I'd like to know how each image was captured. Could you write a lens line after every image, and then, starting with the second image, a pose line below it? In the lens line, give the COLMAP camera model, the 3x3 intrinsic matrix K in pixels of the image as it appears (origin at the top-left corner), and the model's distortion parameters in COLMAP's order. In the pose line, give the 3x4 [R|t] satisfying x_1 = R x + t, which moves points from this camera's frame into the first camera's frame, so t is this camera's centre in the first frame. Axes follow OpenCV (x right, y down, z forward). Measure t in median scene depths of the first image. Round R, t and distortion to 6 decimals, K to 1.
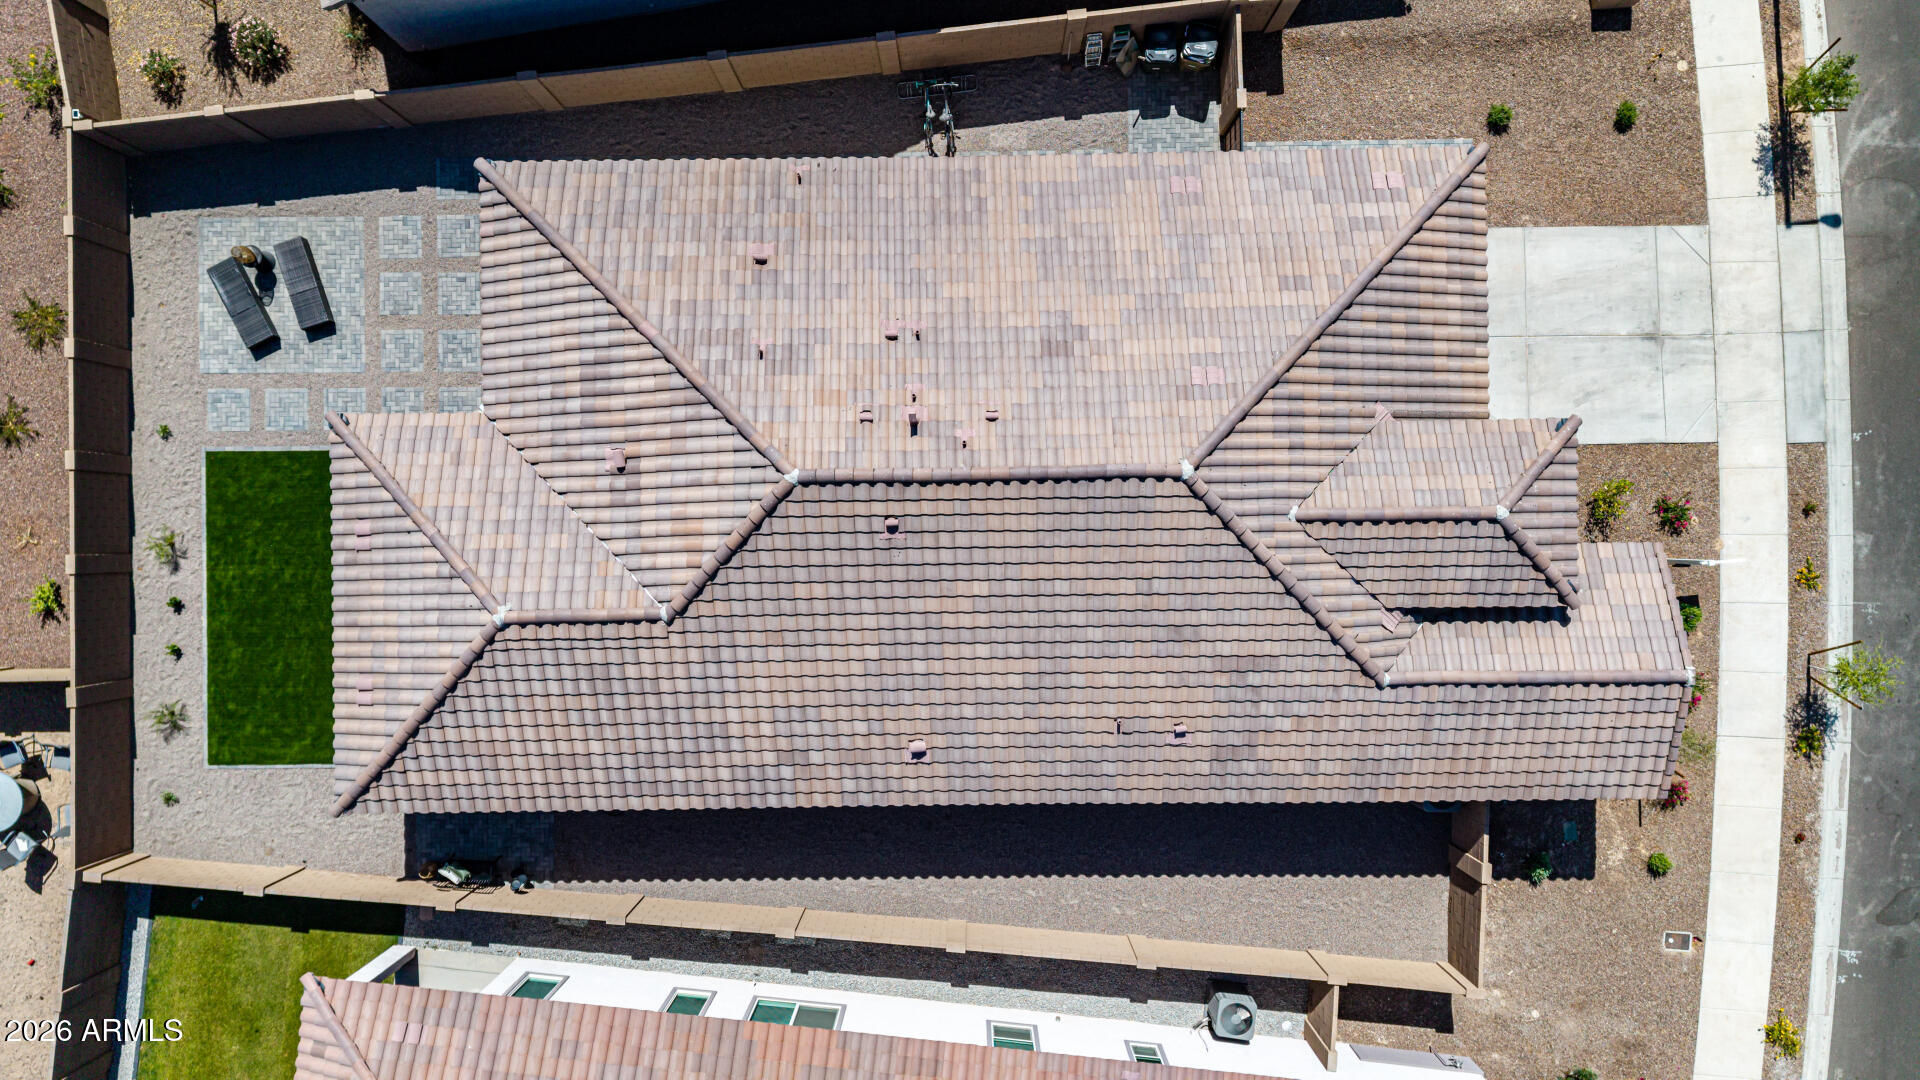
lens RADIAL K [[1249.3, 0, 962.9], [0, 1249.3, 531.9], [0, 0, 1]] dist [0.044186, -0.033066]
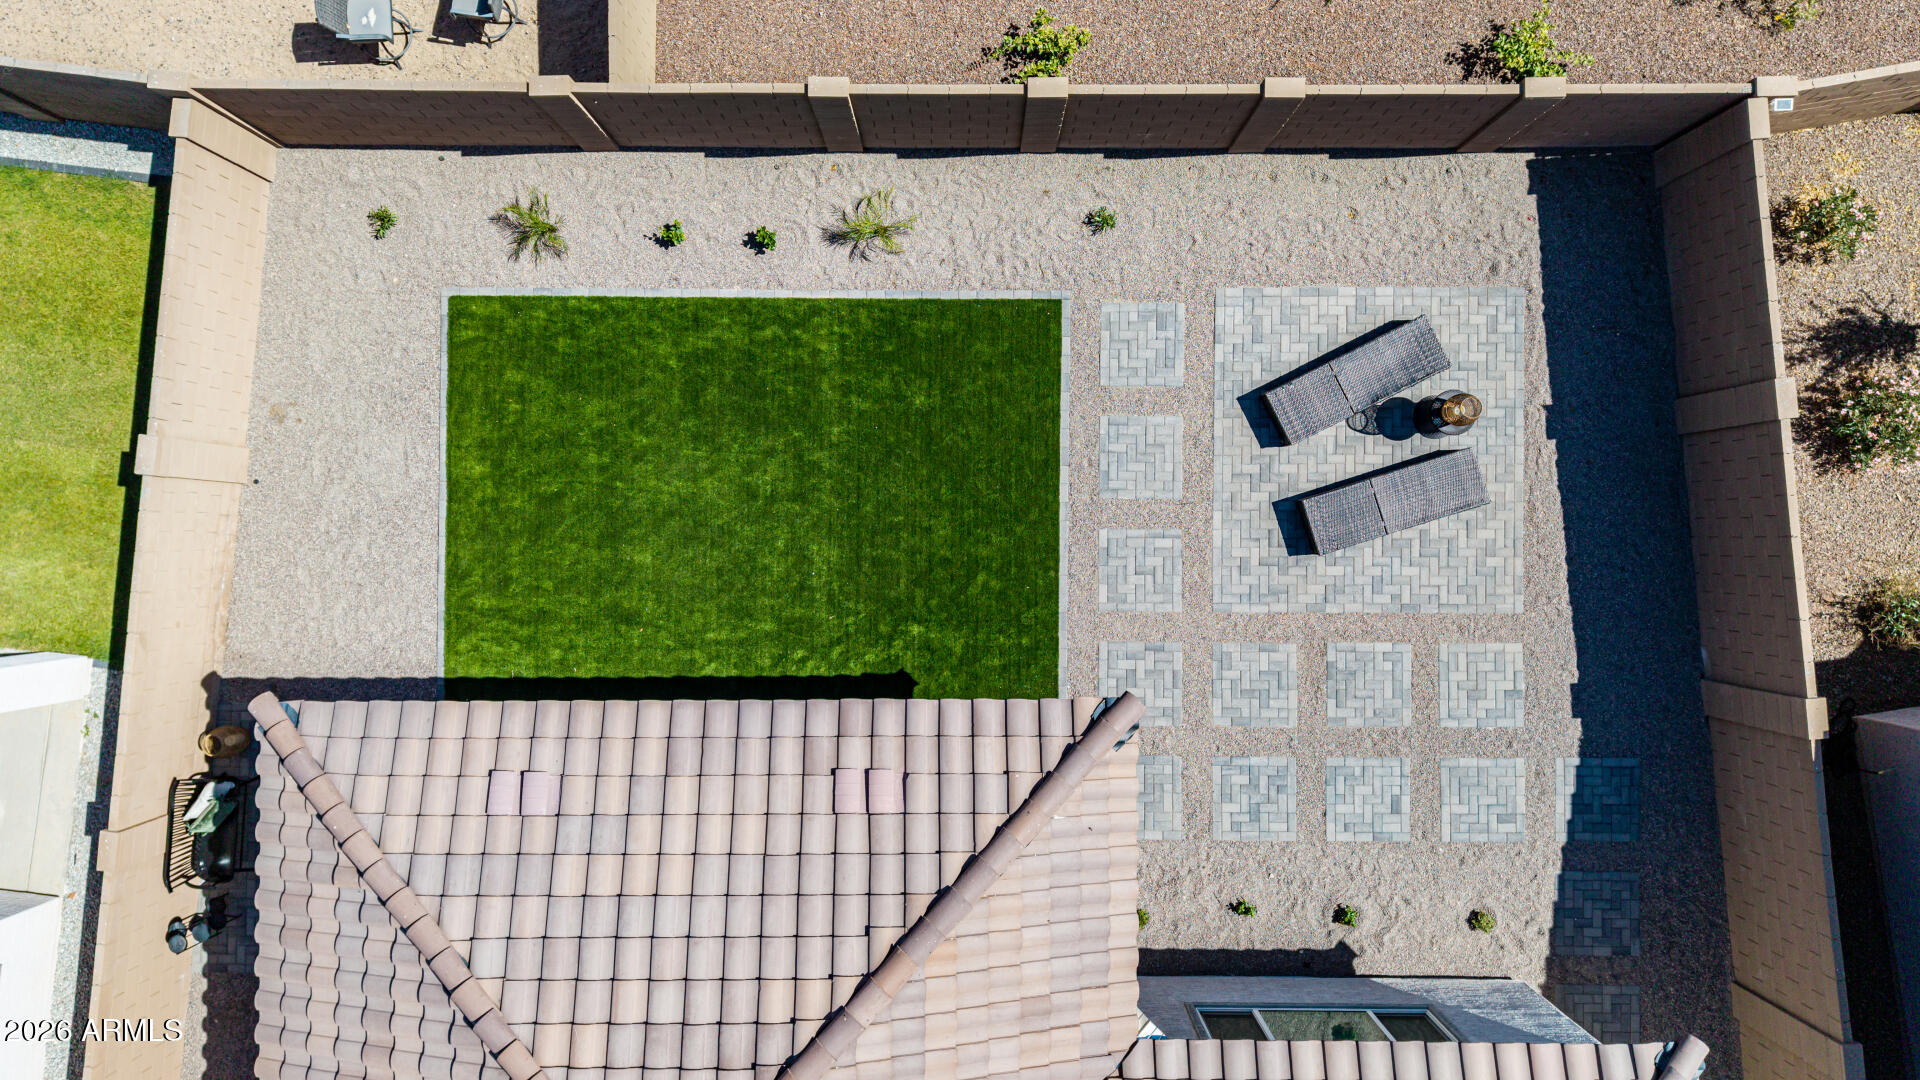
lens RADIAL K [[1249.3, 0, 962.9], [0, 1249.3, 531.9], [0, 0, 1]] dist [0.044186, -0.033066]
pose [[-0.014194, 0.999833, 0.011522, -0.510472], [-0.999794, -0.014359, 0.014371, -0.032350], [0.014534, -0.011316, 0.999830, 0.493042]]
